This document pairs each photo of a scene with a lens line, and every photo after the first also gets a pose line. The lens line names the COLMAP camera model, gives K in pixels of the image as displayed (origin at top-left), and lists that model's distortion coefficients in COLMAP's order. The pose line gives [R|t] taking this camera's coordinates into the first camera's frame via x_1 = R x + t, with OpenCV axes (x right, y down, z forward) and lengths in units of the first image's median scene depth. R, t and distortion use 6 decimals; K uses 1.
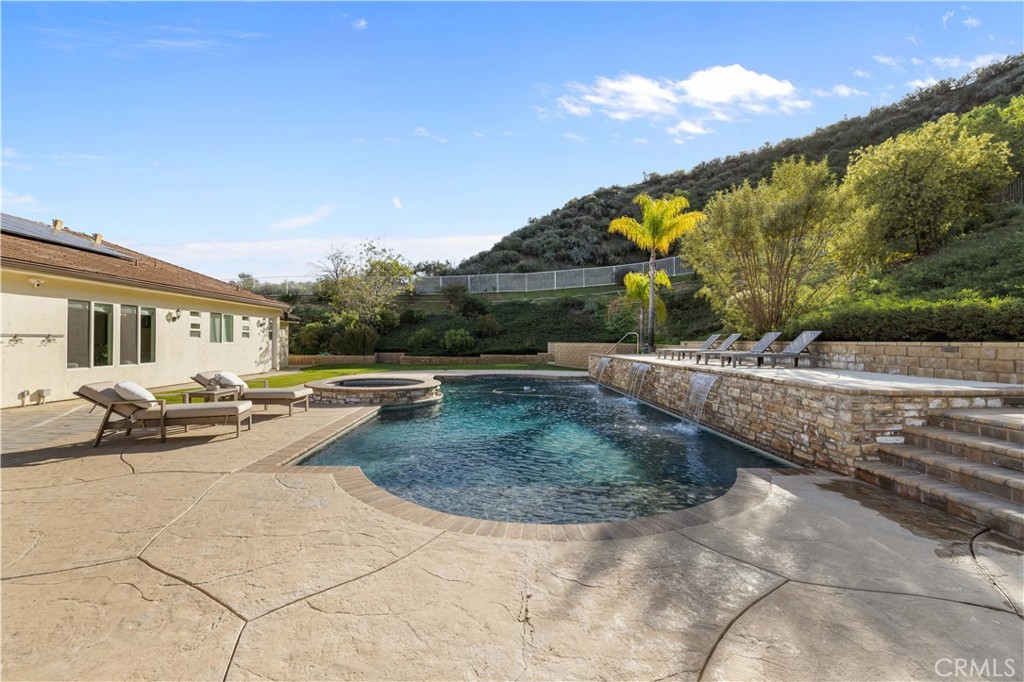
lens RADIAL K [[431.5, 0, 506.7], [0, 431.5, 341.4], [0, 0, 1]] dist [-0.000007, 0.001601]
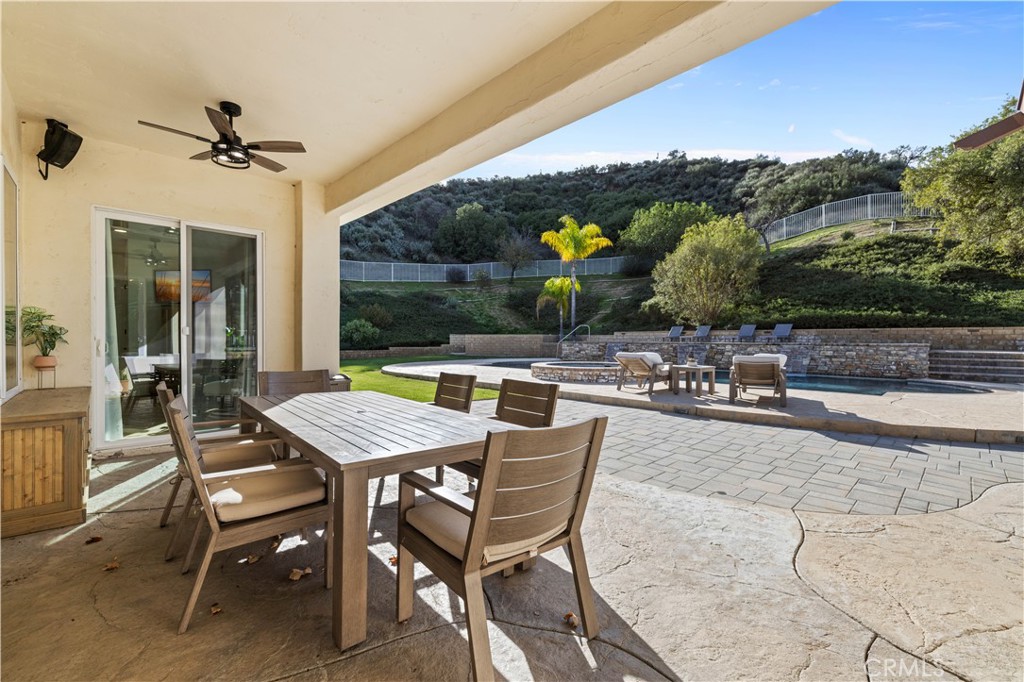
lens RADIAL K [[431.5, 0, 508.7], [0, 431.5, 339.4], [0, 0, 1]] dist [-0.000007, 0.001601]
pose [[0.740166, -0.007627, 0.672381, -0.623778], [0.004731, 0.999970, 0.006135, 0.011051], [-0.672408, -0.001360, 0.740179, 0.165574]]
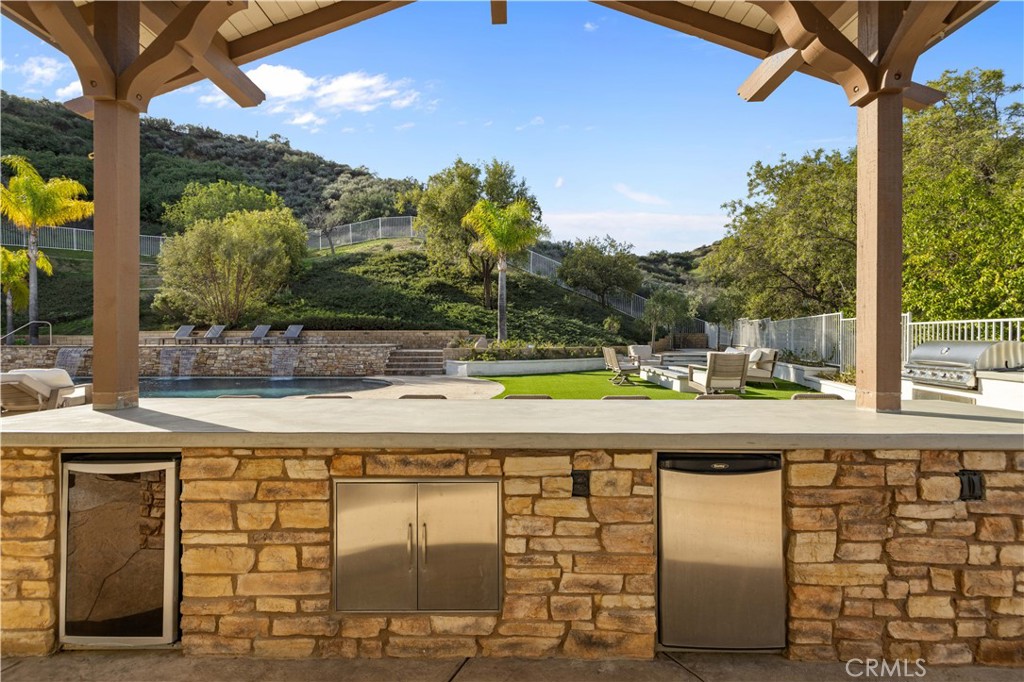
lens RADIAL K [[431.5, 0, 507.4], [0, 431.5, 346.6], [0, 0, 1]] dist [-0.000007, 0.001601]
pose [[0.033445, -0.030377, 0.998979, -0.478405], [0.003183, 0.999536, 0.030287, 0.006581], [-0.999436, 0.002167, 0.033526, 0.005042]]
